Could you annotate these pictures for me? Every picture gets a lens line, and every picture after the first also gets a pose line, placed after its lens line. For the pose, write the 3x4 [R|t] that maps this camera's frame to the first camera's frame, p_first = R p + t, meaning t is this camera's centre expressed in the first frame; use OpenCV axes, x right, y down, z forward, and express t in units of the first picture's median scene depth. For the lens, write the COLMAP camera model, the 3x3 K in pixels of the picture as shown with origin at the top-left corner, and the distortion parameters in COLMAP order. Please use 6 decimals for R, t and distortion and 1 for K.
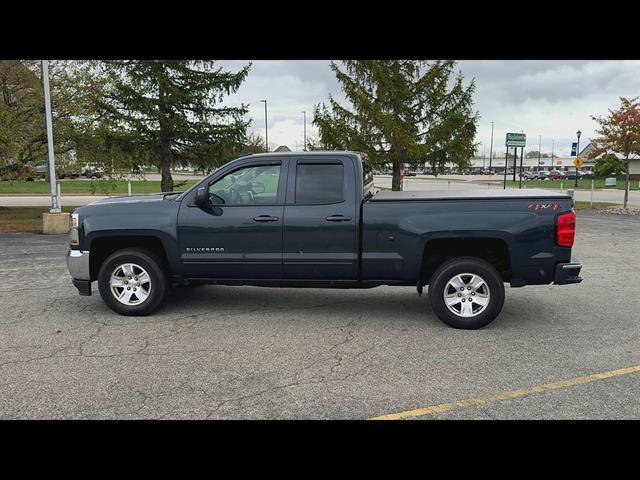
lens RADIAL K [[628.1, 0, 325.7], [0, 628.1, 254.4], [0, 0, 1]] dist [0.121438, -0.186412]
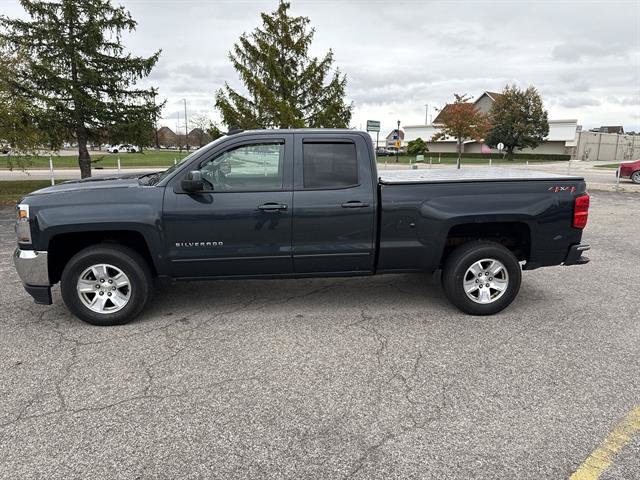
lens RADIAL K [[465.5, 0, 314.6], [0, 465.5, 239.0], [0, 0, 1]] dist [0.032601, -0.047035]
pose [[0.970269, -0.041915, 0.238370, -0.183920], [0.027156, 0.997524, 0.064867, -0.049474], [-0.240499, -0.056465, 0.969006, 0.346715]]
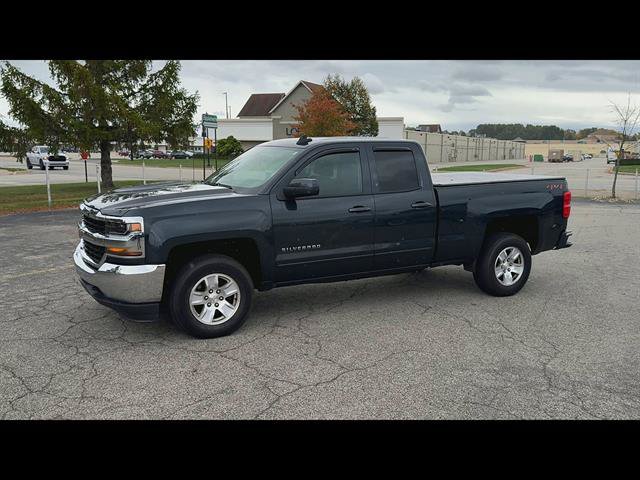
lens RADIAL K [[628.1, 0, 325.7], [0, 628.1, 254.4], [0, 0, 1]] dist [0.121438, -0.186412]
pose [[0.790484, -0.097751, 0.604632, -0.677823], [0.077027, 0.995210, 0.060193, -0.047735], [-0.607620, -0.001009, 0.794227, 0.268636]]
